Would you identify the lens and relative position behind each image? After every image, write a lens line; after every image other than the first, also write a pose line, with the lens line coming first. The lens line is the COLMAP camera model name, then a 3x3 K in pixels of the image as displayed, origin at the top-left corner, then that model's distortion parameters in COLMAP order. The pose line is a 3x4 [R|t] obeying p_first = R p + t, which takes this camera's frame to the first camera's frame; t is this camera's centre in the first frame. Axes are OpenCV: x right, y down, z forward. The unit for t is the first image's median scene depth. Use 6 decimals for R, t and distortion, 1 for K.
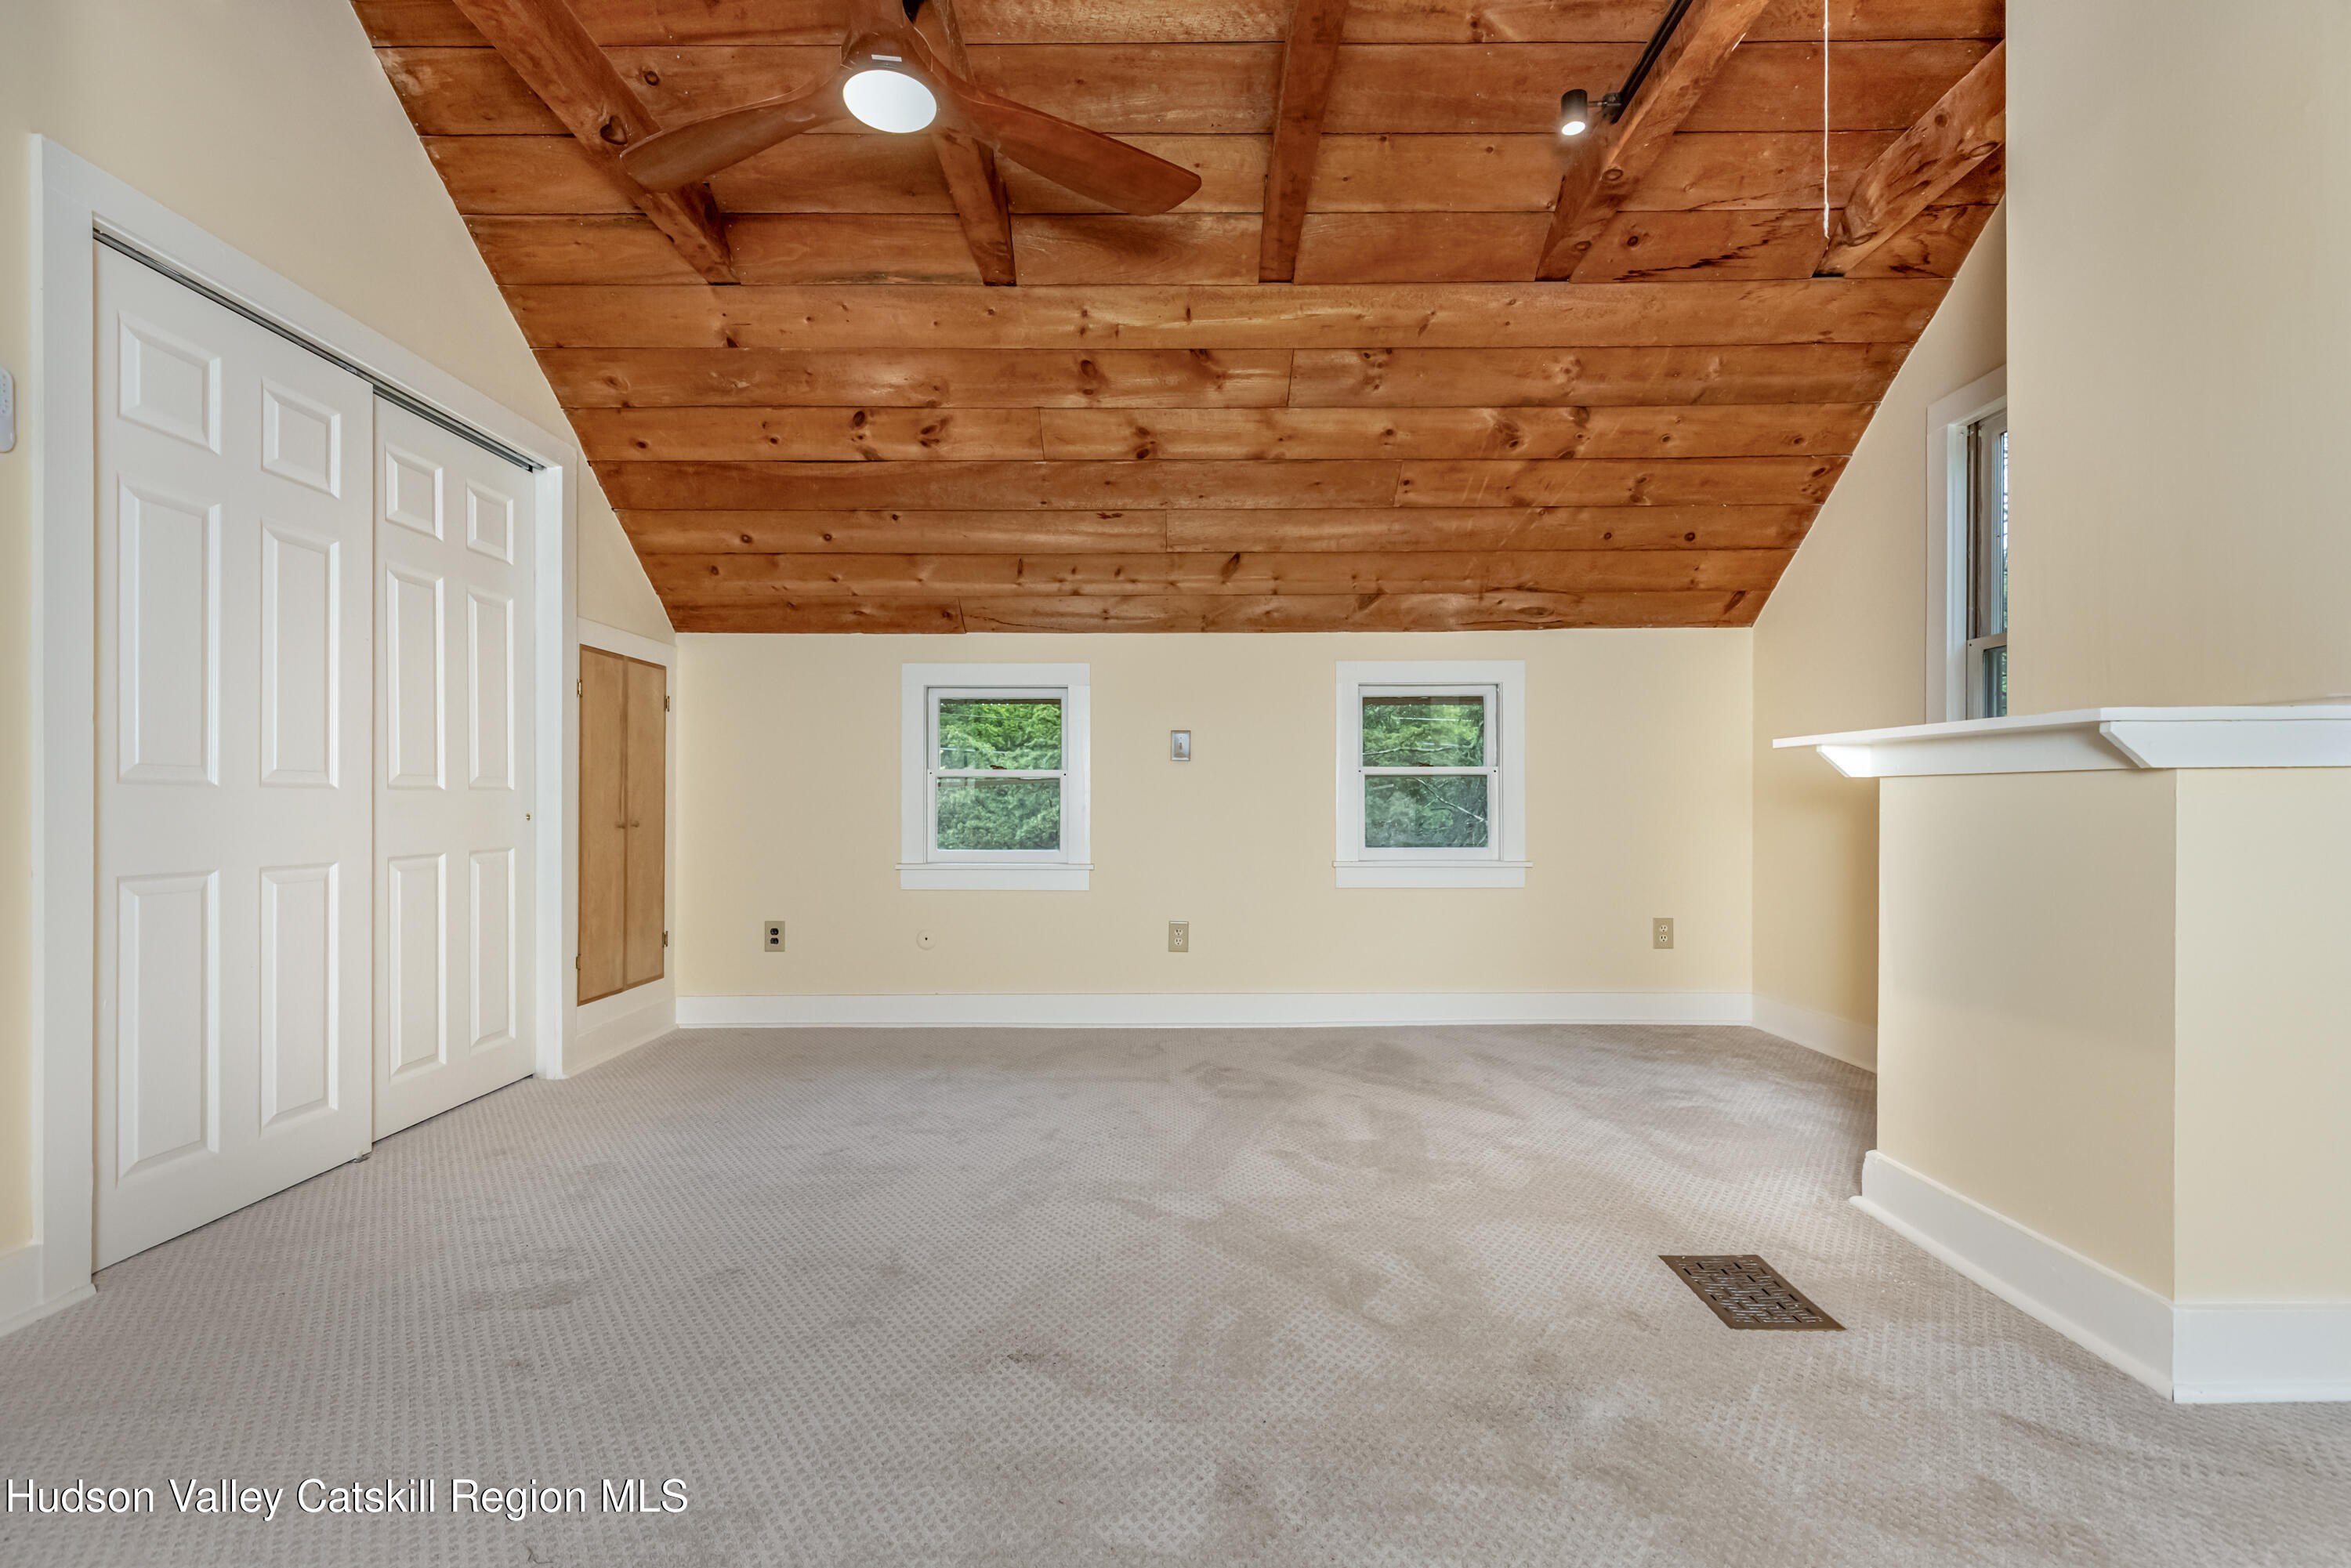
lens RADIAL K [[1069.9, 0, 1174.8], [0, 1069.9, 803.7], [0, 0, 1]] dist [0.000627, -0.000662]
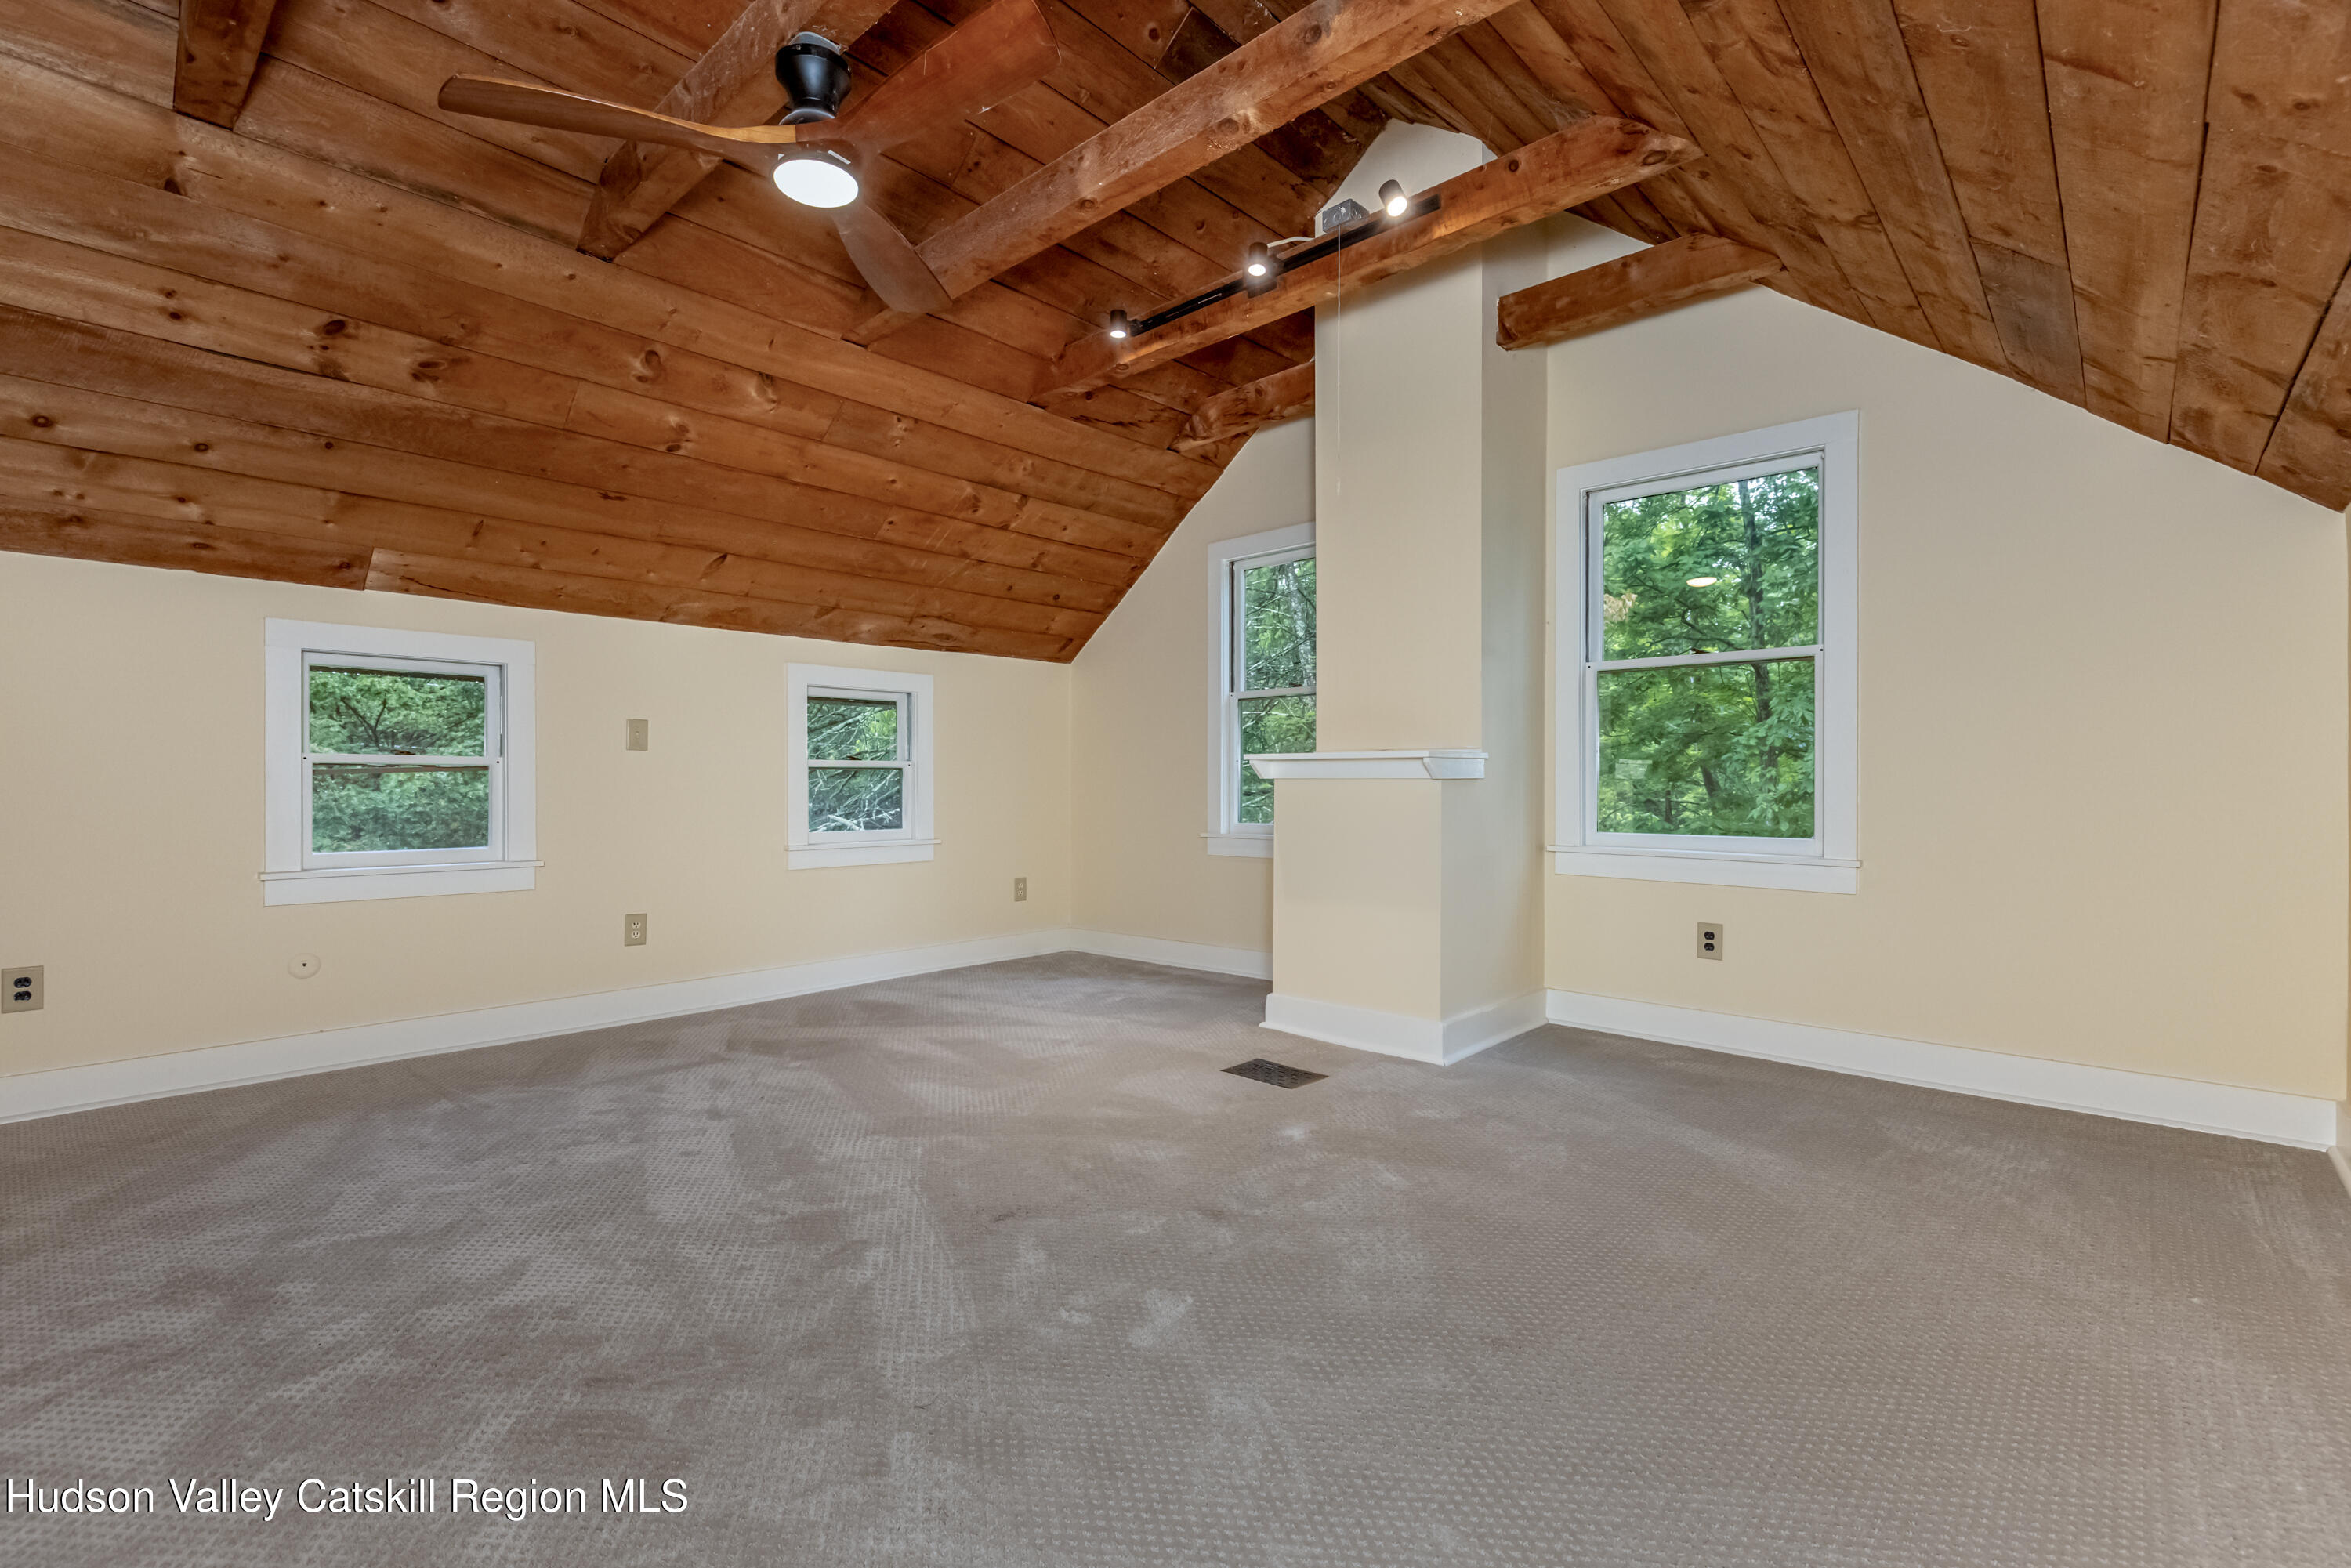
lens RADIAL K [[1054.3, 0, 1175.5], [0, 1054.3, 784.0], [0, 0, 1]] dist [-0.001442, -0.000446]
pose [[0.666630, 0.000245, 0.745389, -0.476558], [0.000825, 0.999999, -0.001066, -0.009444], [-0.745389, 0.001325, 0.666629, -0.015996]]
